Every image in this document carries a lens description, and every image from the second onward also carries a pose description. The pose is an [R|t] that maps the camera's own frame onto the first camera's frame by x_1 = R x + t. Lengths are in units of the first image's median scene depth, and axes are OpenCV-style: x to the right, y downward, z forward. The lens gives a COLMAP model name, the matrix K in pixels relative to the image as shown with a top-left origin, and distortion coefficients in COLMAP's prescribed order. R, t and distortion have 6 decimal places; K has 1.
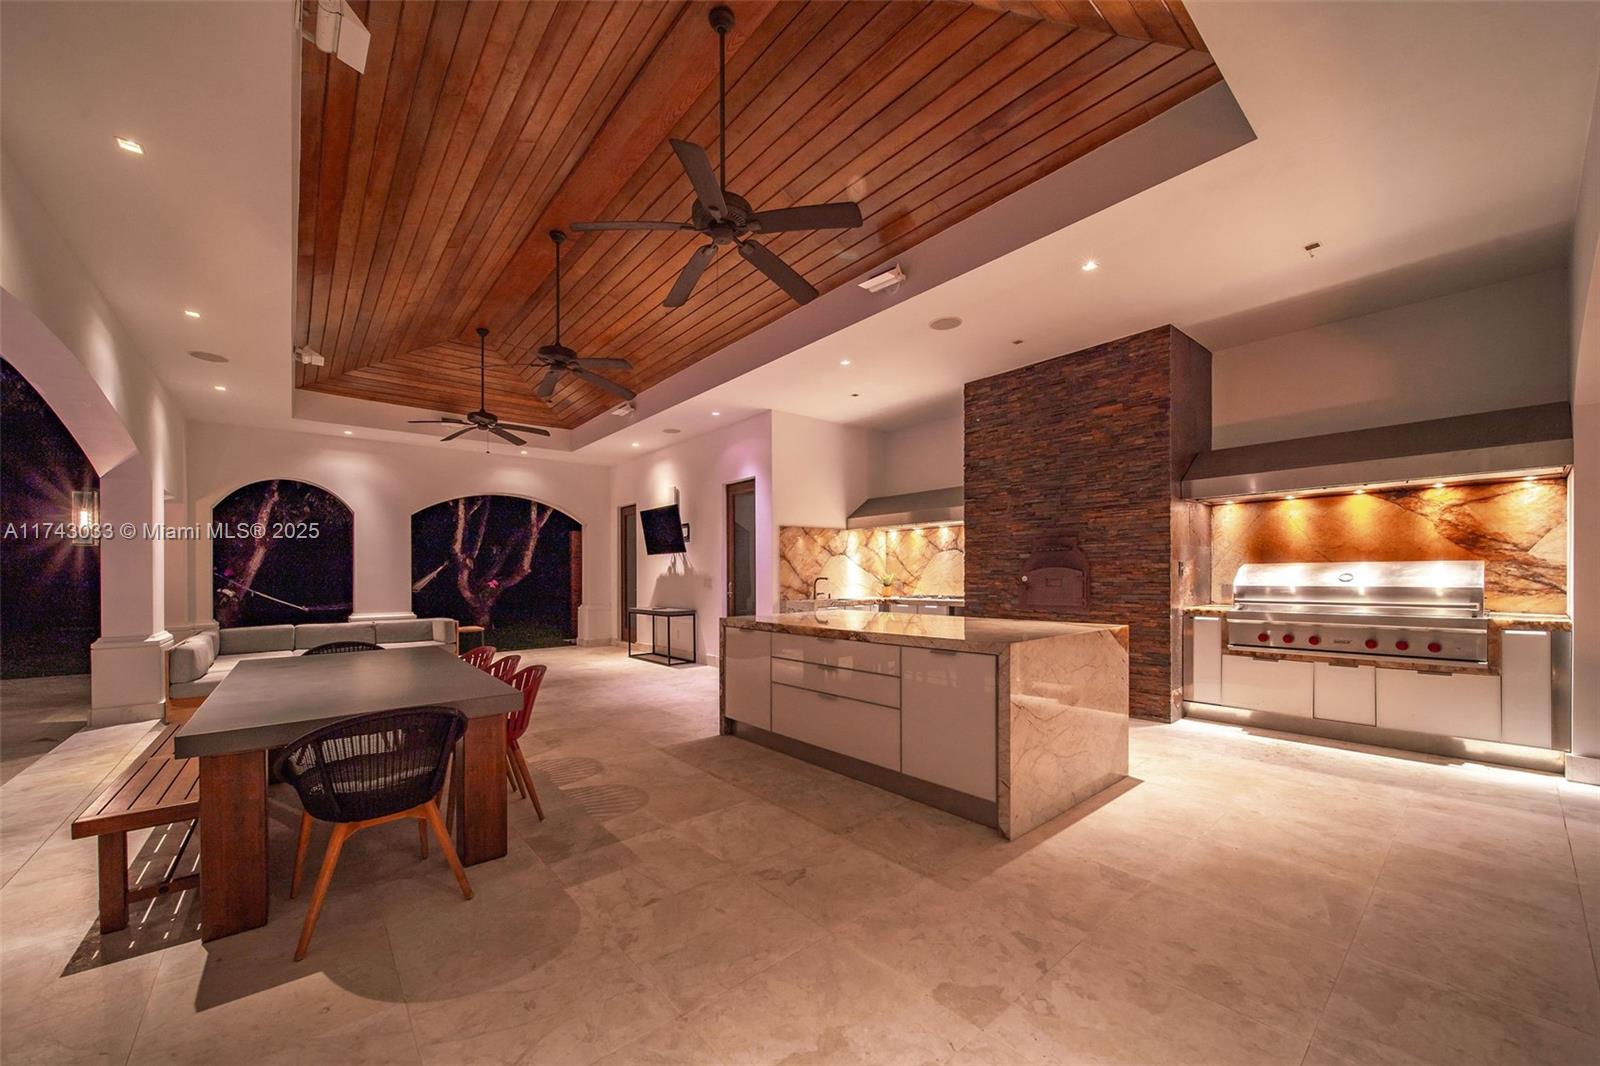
lens RADIAL K [[623.2, 0, 807.9], [0, 623.2, 570.5], [0, 0, 1]] dist [0.001701, 0.000092]
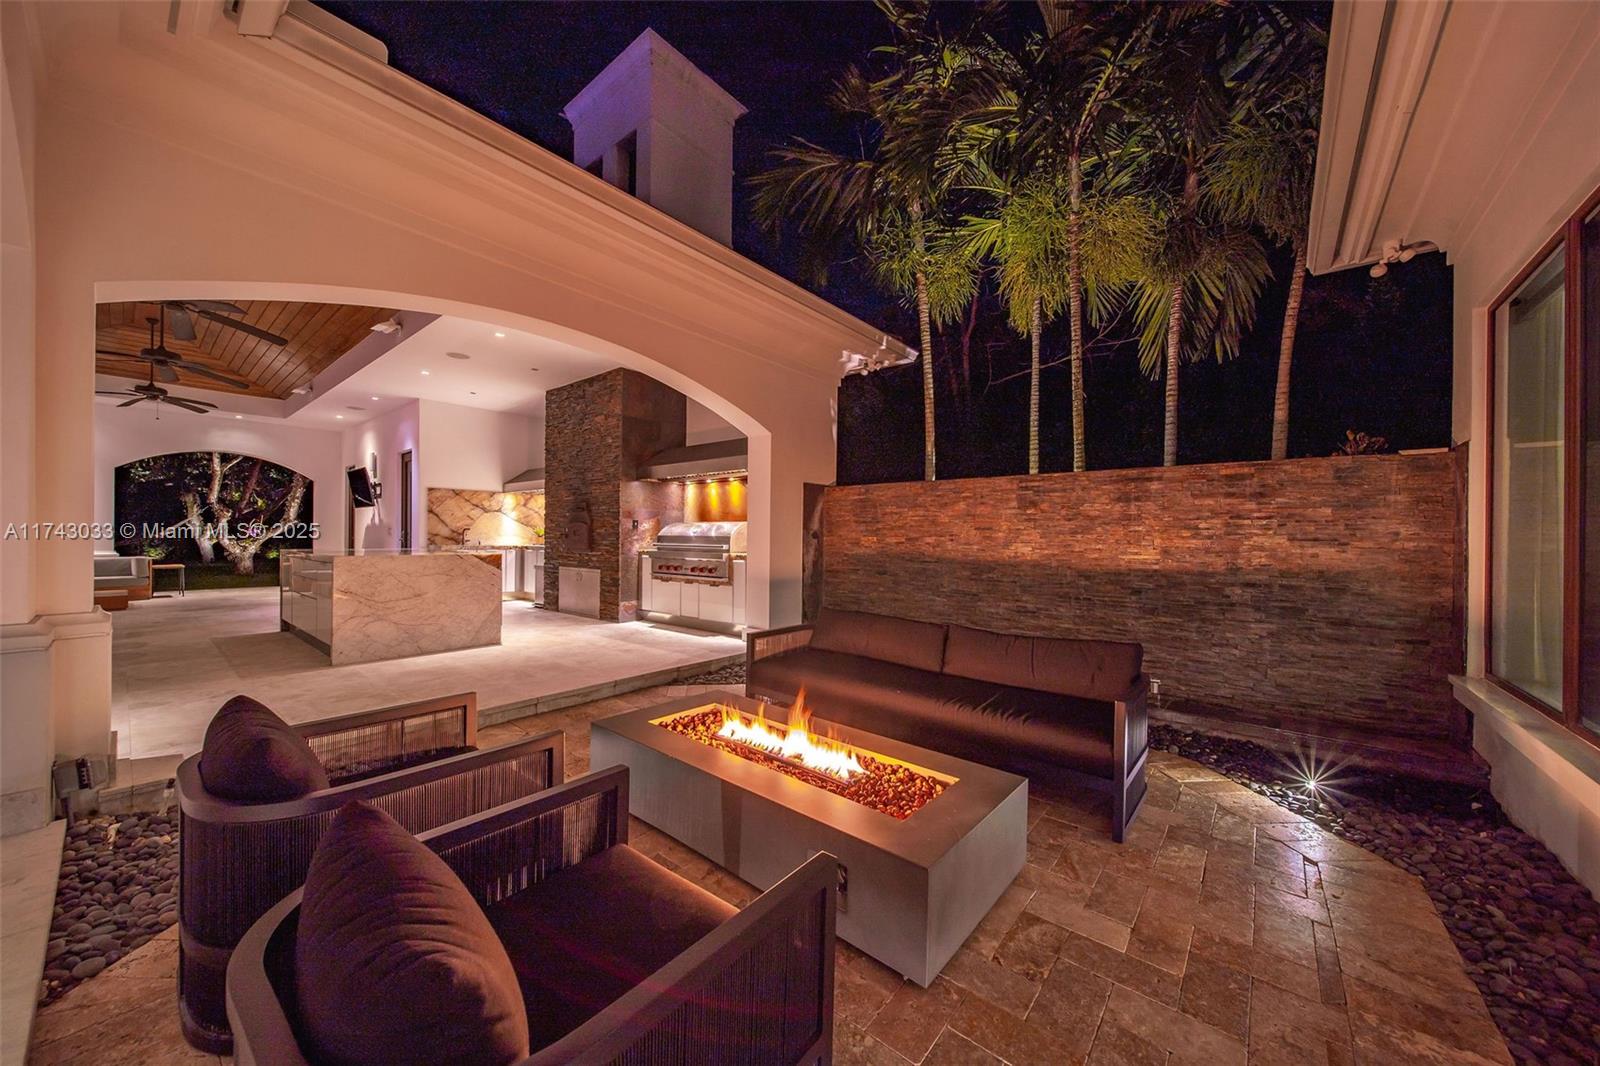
lens RADIAL K [[568.4, 0, 798.7], [0, 568.4, 538.1], [0, 0, 1]] dist [-0.001022, -0.000119]
pose [[0.982912, 0.020025, 0.182982, 0.490958], [-0.021787, 0.999734, 0.007623, 0.007845], [-0.182781, -0.011479, 0.983087, -0.308692]]
